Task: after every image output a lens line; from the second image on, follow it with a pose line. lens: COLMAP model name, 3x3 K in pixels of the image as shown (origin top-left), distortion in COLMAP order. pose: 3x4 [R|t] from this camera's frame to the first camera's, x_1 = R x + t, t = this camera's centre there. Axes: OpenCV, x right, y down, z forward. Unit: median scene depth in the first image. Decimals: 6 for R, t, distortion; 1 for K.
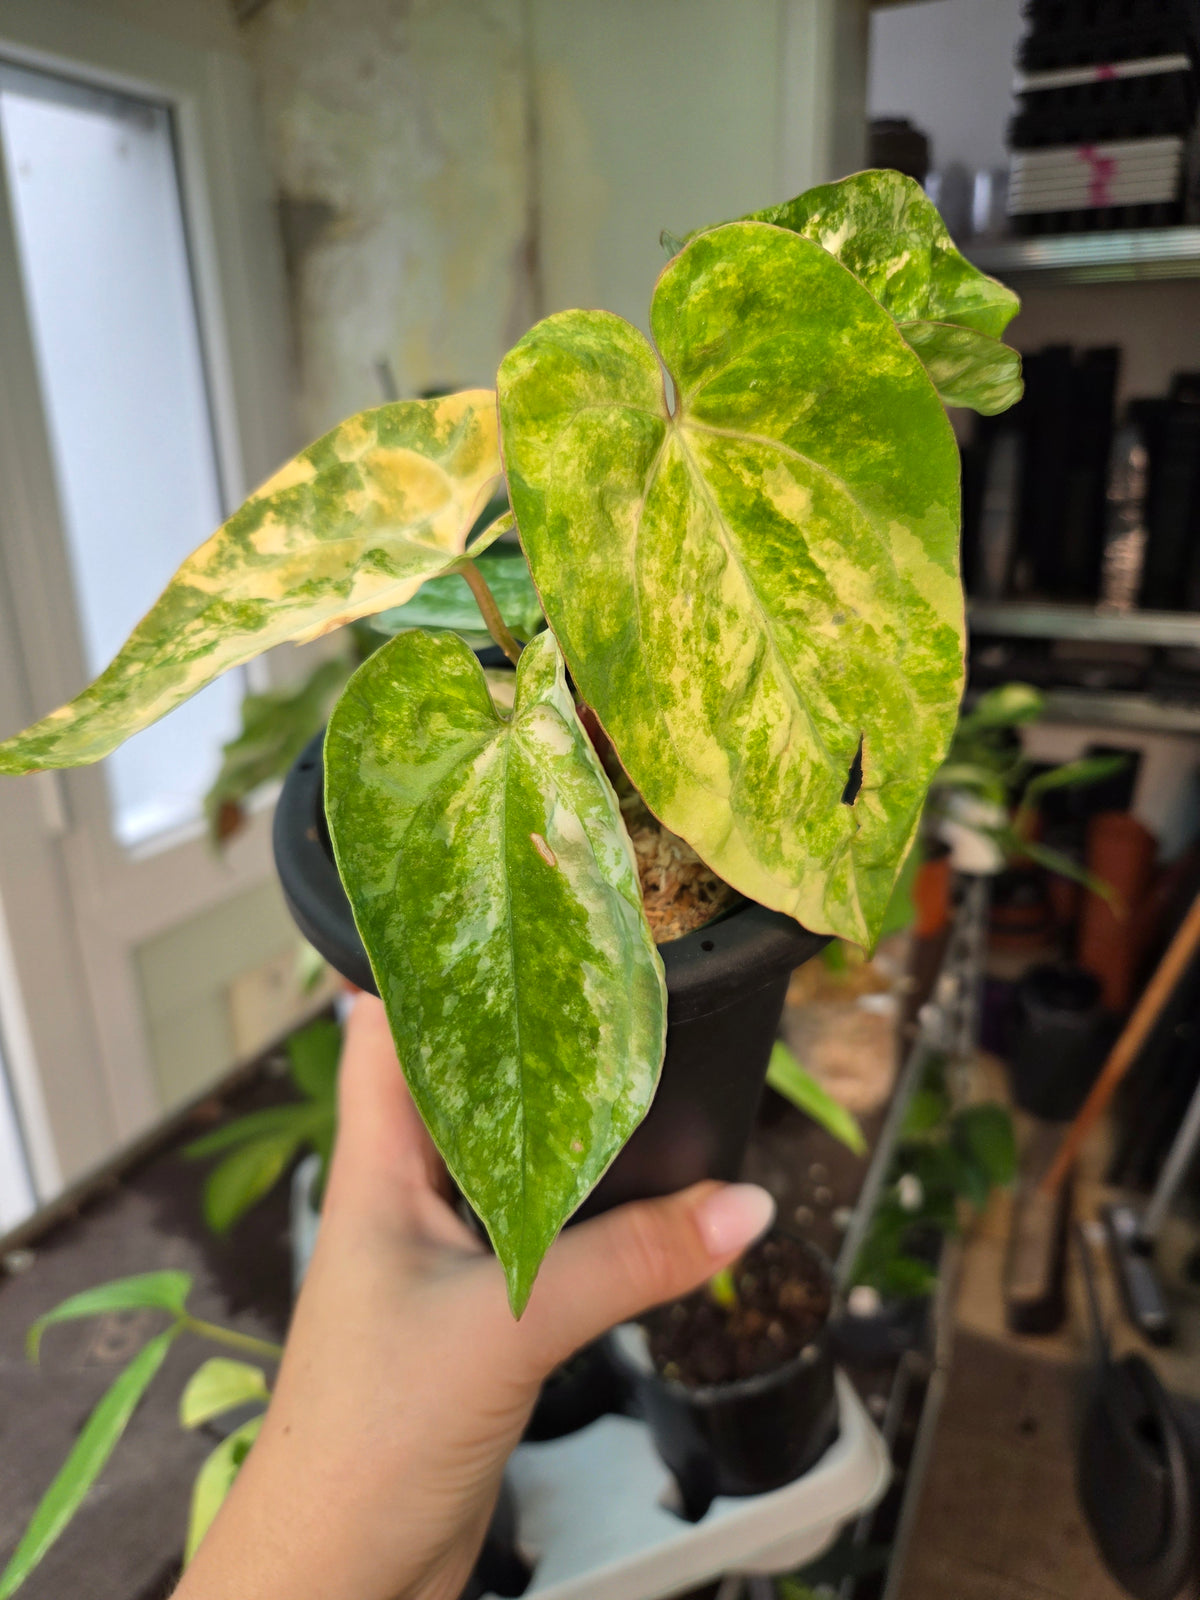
lens RADIAL K [[1092.8, 0, 600.0], [0, 1092.8, 800.0], [0, 0, 1]] dist [-0.028647, -0.001113]
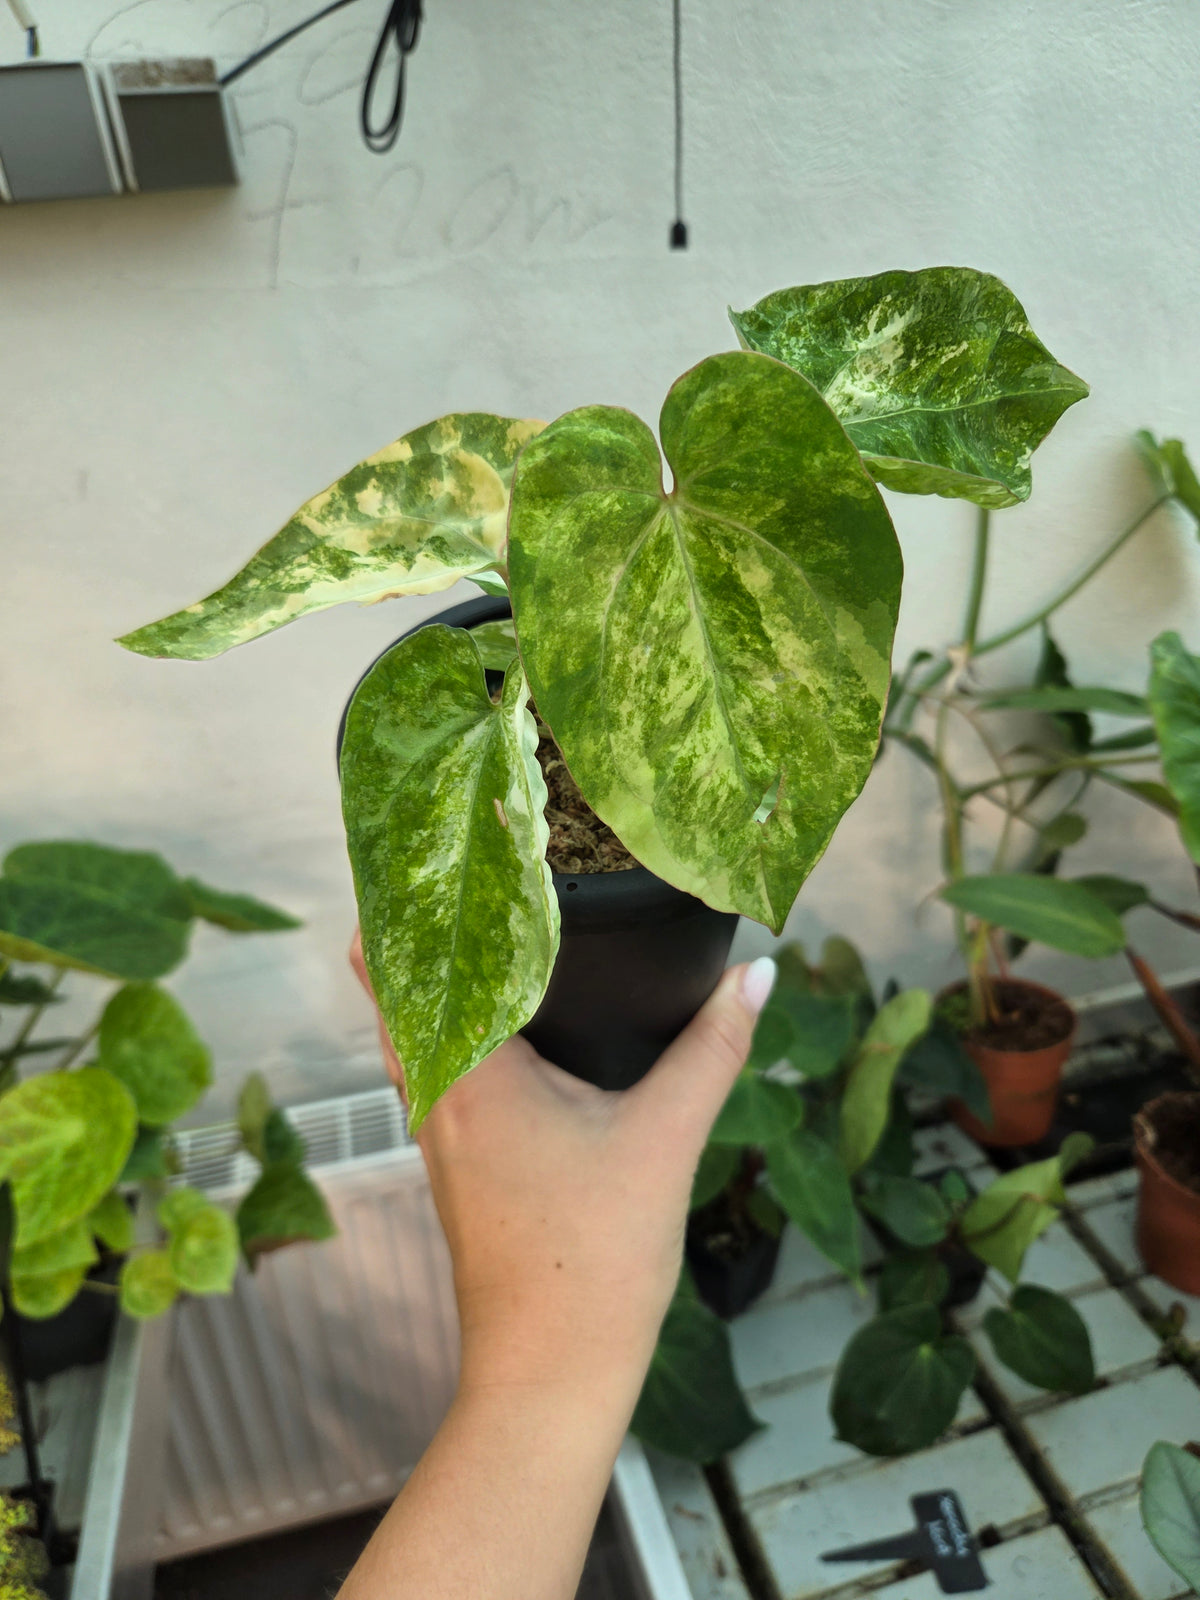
lens RADIAL K [[1079.6, 0, 616.0], [0, 1079.6, 800.0], [0, 0, 1]] dist [0.000646, -0.019510]
pose [[0.969158, 0.218011, -0.114910, 0.225479], [-0.196135, 0.964659, 0.175965, -0.225144], [0.149212, -0.147999, 0.977667, -0.254843]]
